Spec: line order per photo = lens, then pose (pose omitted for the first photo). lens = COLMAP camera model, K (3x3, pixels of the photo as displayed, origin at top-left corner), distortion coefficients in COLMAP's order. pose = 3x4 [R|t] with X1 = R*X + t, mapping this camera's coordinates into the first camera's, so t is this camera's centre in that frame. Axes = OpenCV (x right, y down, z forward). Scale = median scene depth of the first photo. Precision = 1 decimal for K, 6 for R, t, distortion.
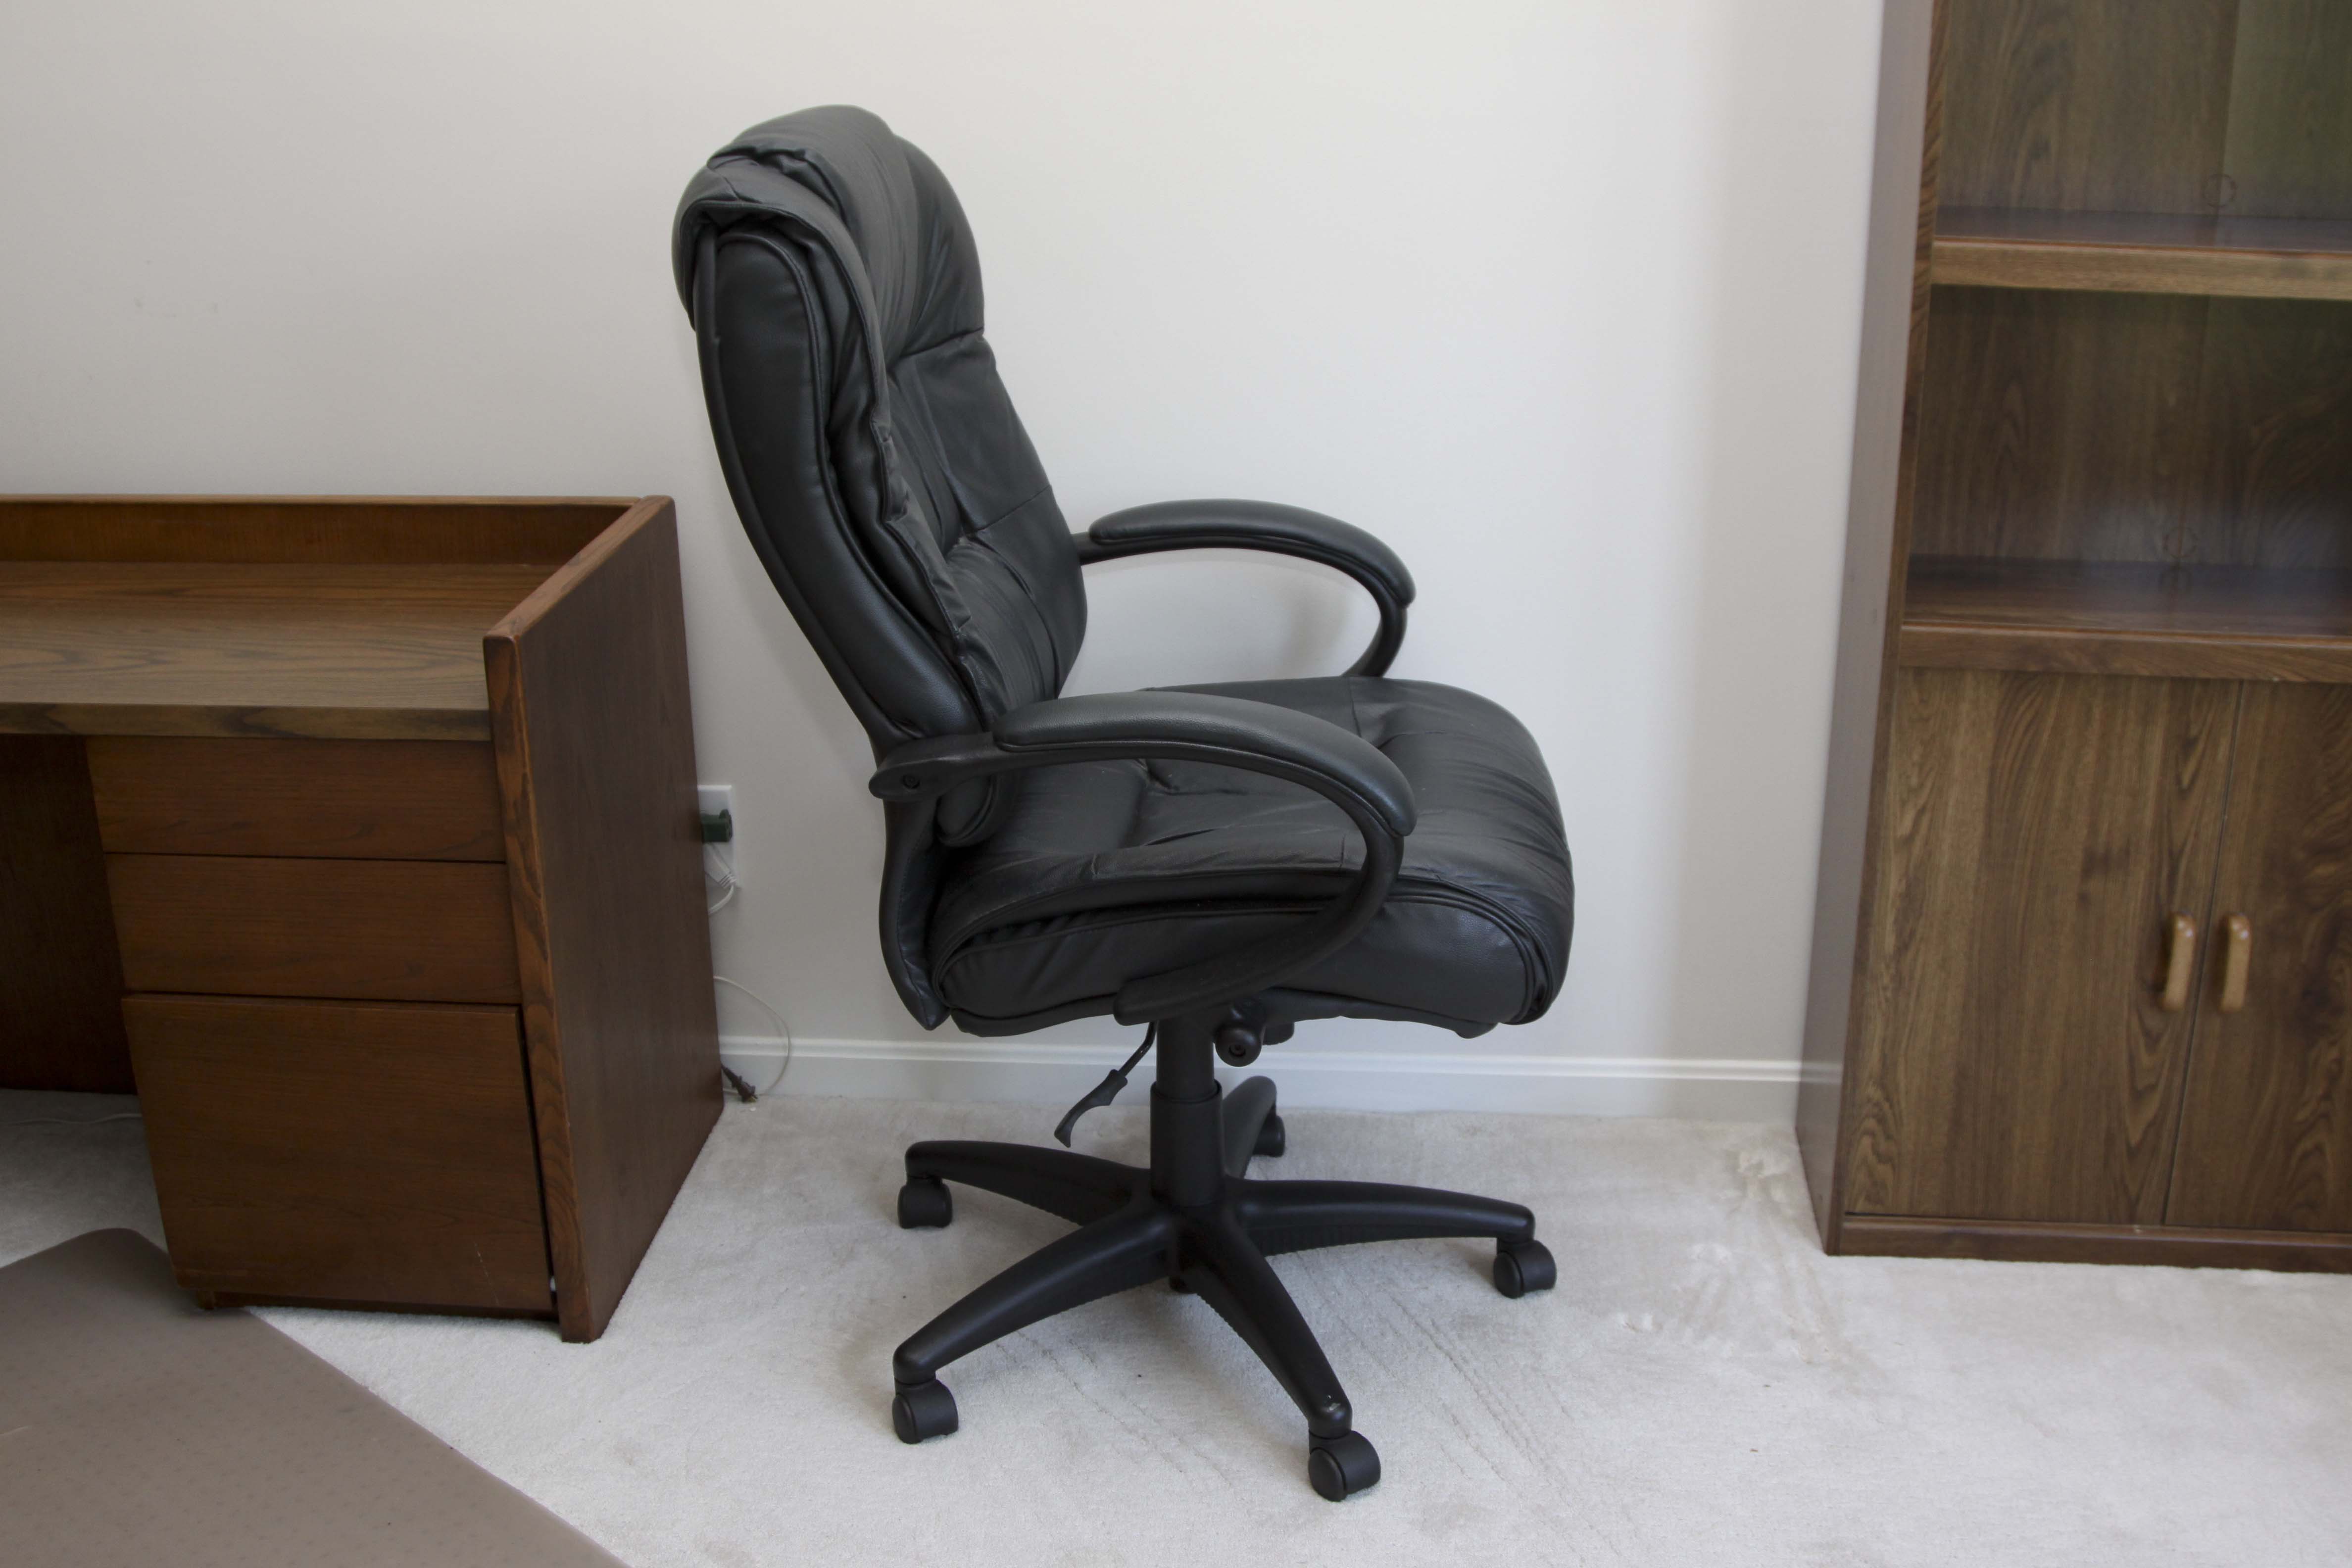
lens RADIAL K [[2513.2, 0, 1204.5], [0, 2513.2, 785.7], [0, 0, 1]] dist [-0.157045, 0.154334]
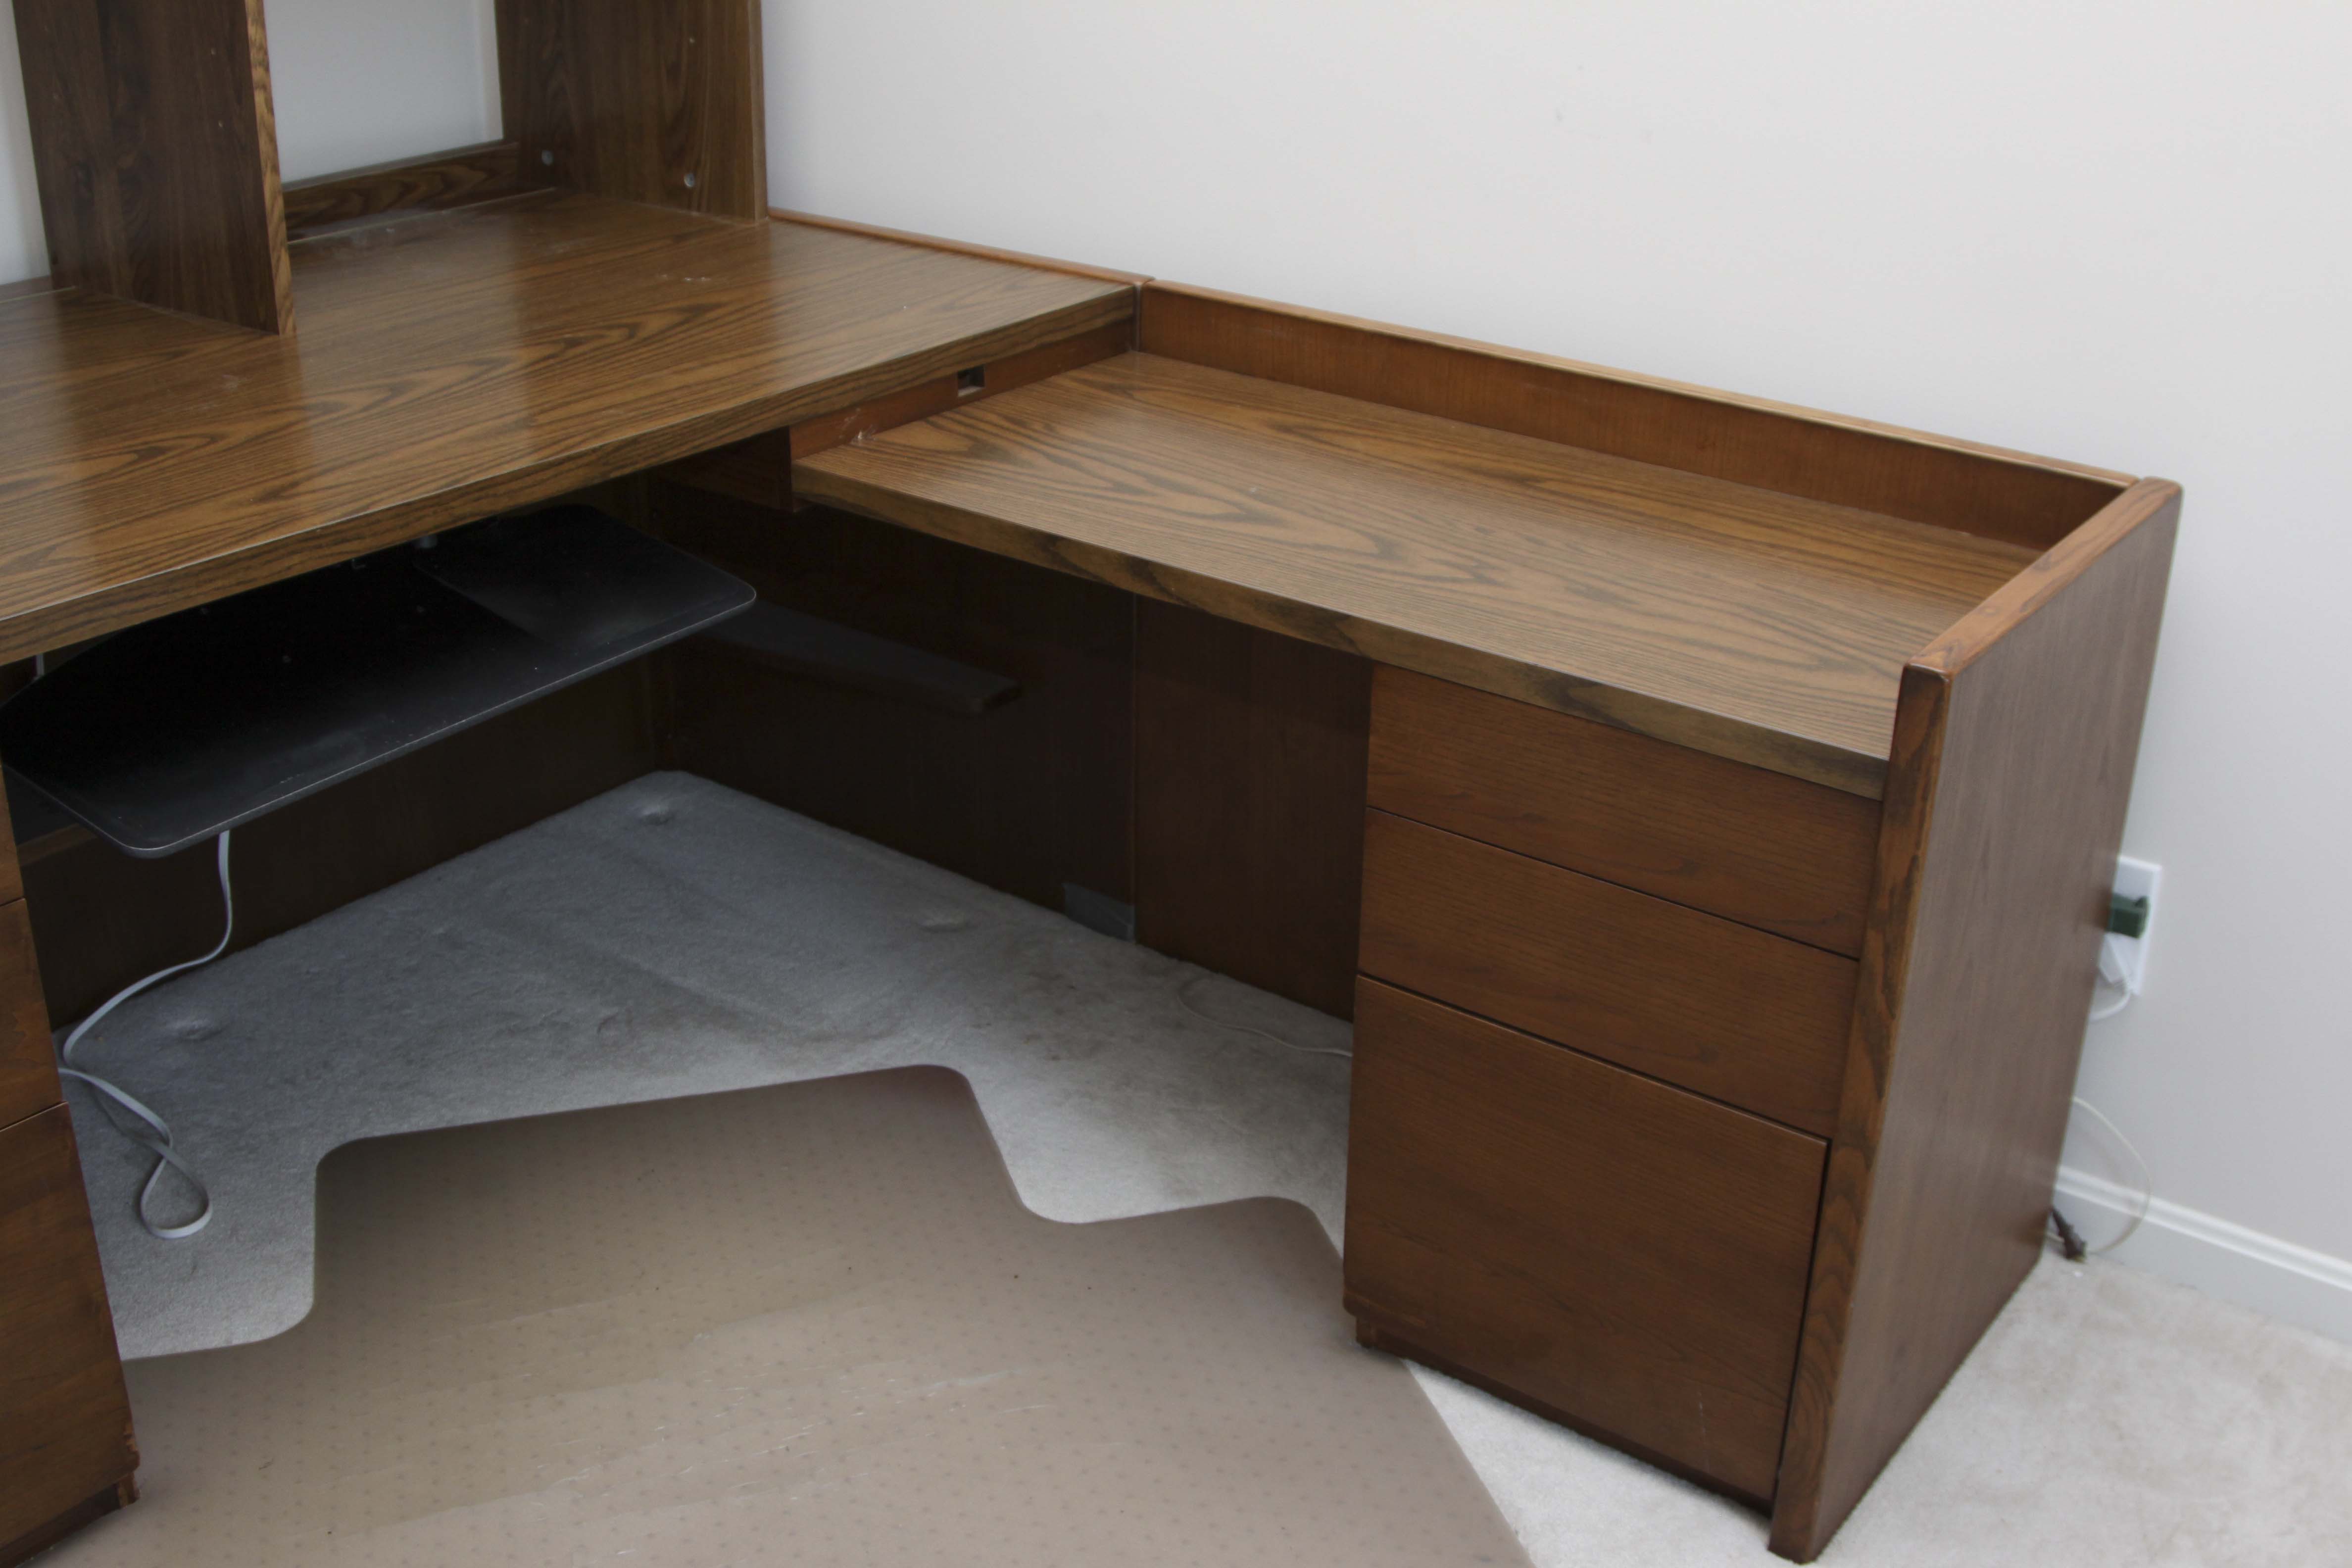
lens RADIAL K [[2510.5, 0, 1209.0], [0, 2510.5, 770.1], [0, 0, 1]] dist [-0.144511, 0.096586]
pose [[0.847629, 0.238859, -0.473785, -0.103100], [-0.207553, 0.971052, 0.118232, -0.066674], [0.488311, -0.001881, 0.872668, 0.248617]]
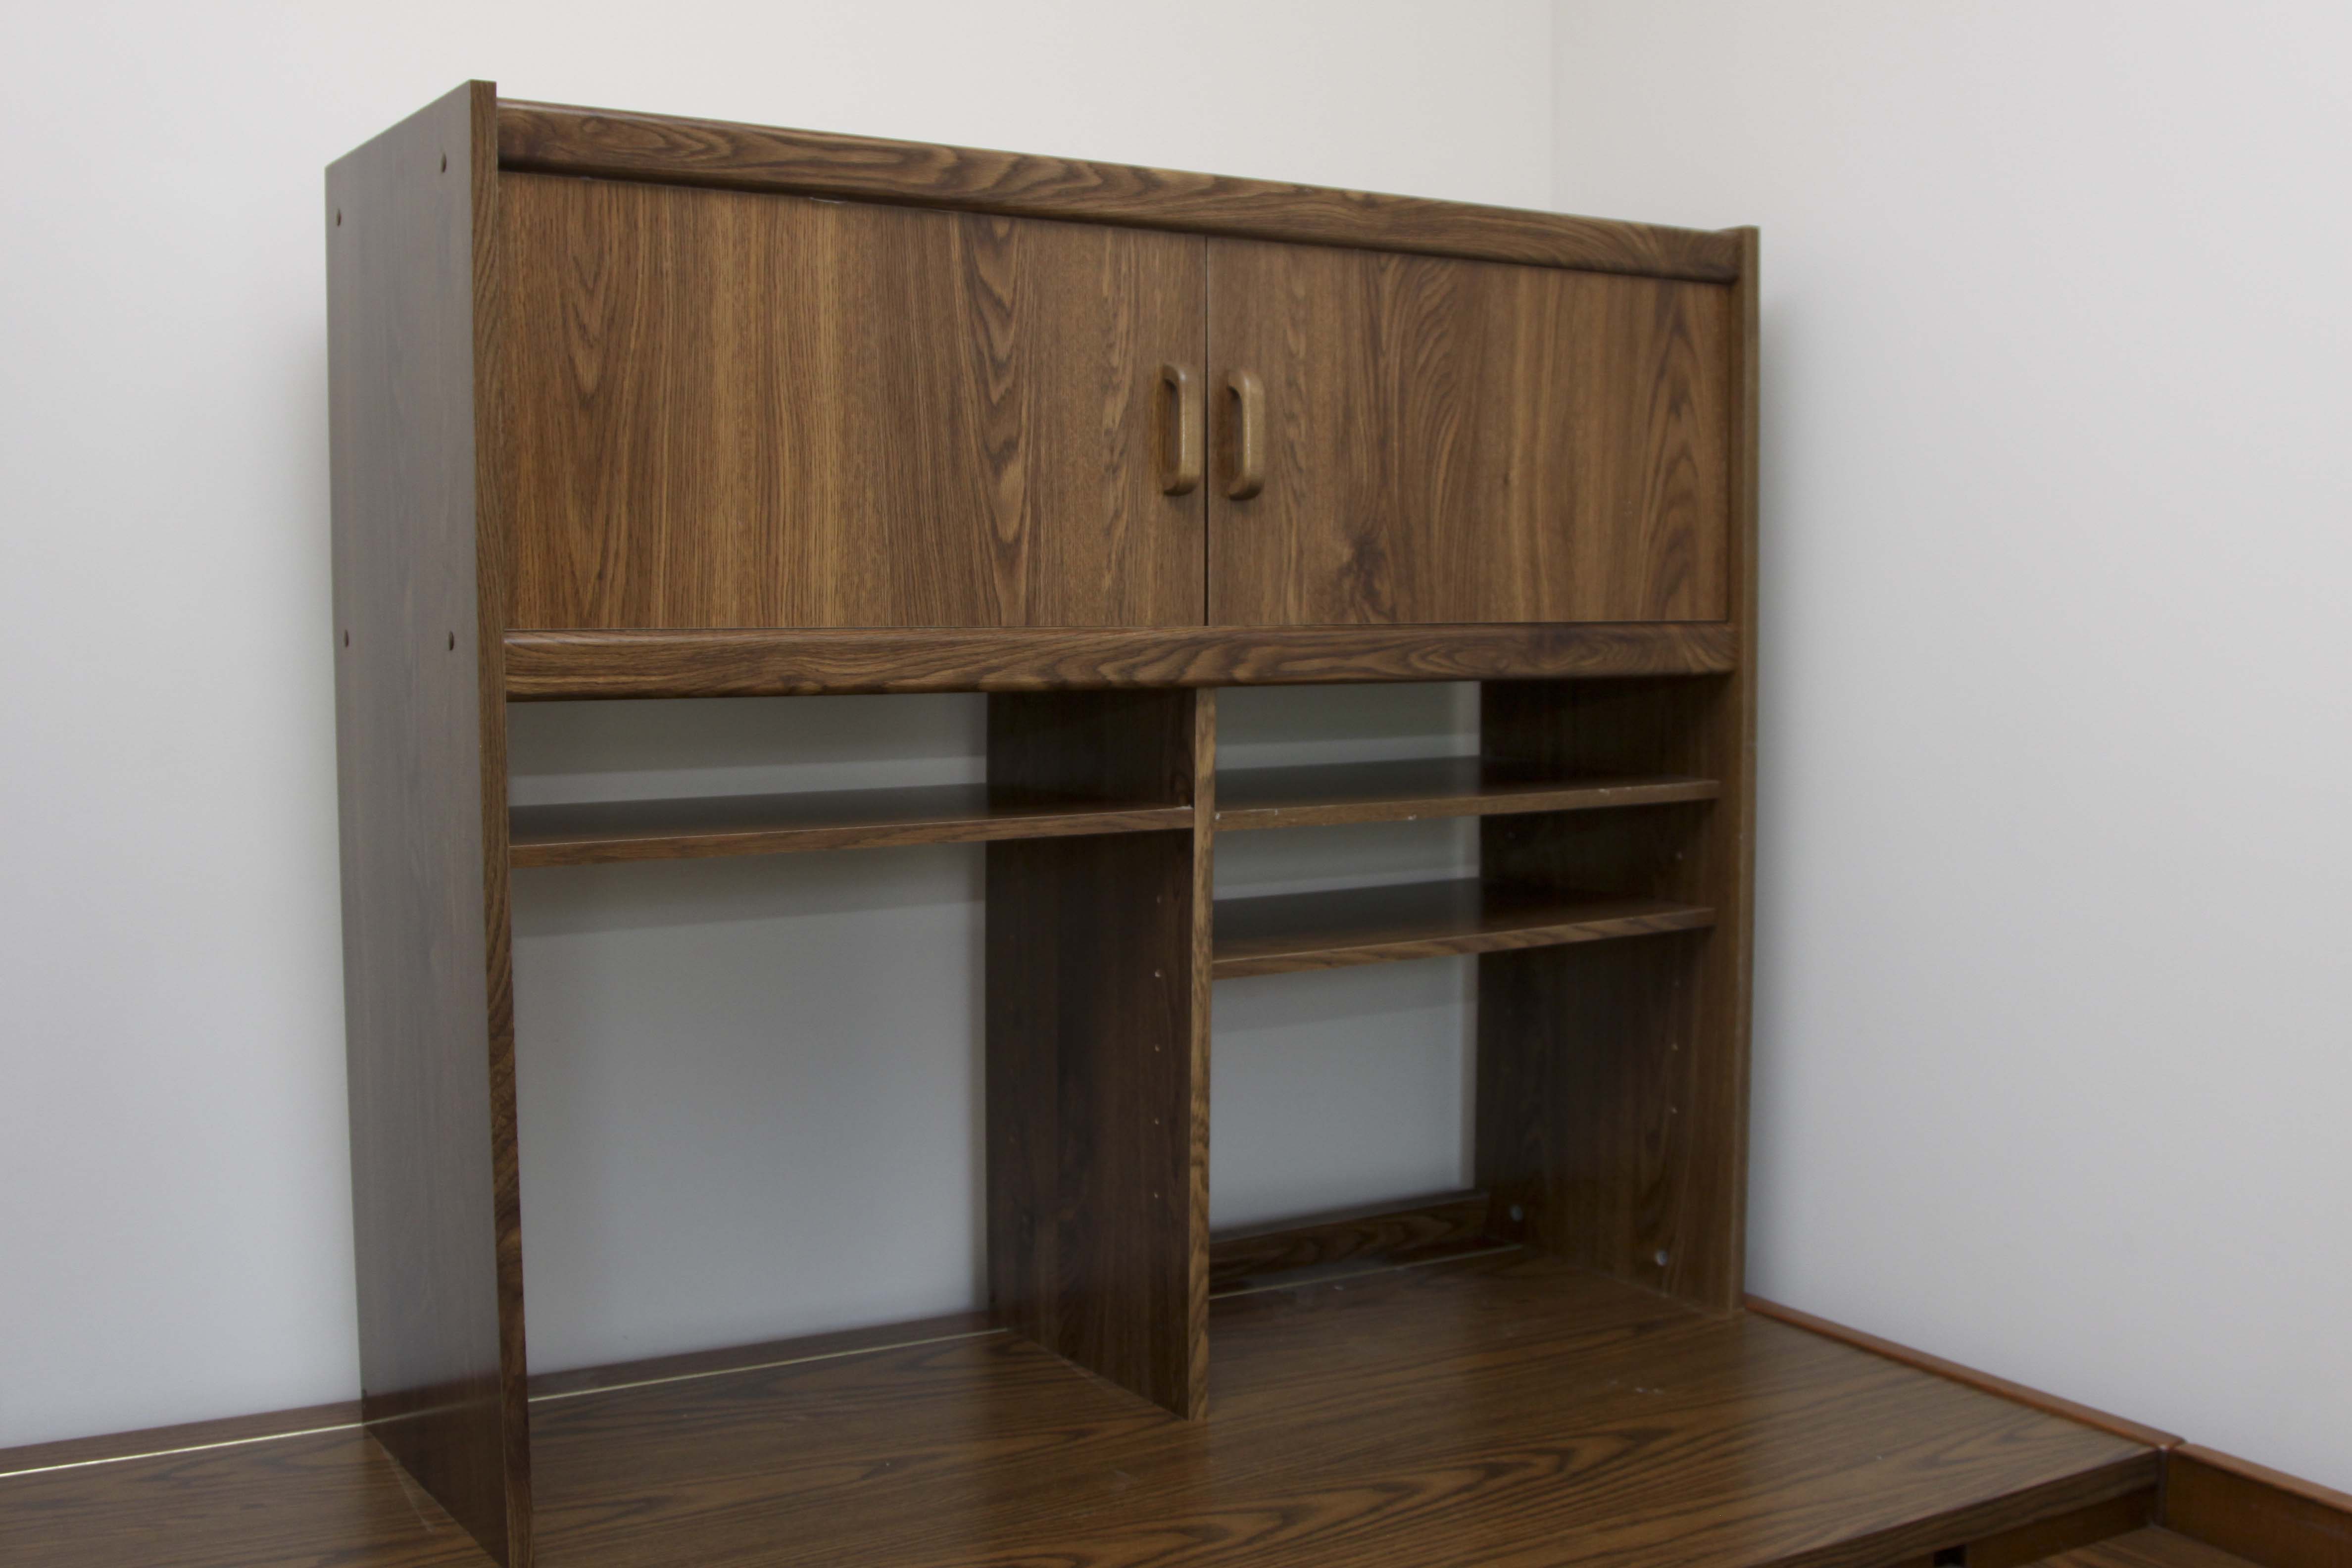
lens RADIAL K [[2510.5, 0, 1216.5], [0, 2510.5, 793.1], [0, 0, 1]] dist [-0.155089, 0.131799]
pose [[0.565589, 0.066047, -0.822038, -0.169165], [-0.287007, 0.950240, -0.121123, -0.151289], [0.773134, 0.304437, 0.556401, 0.340623]]
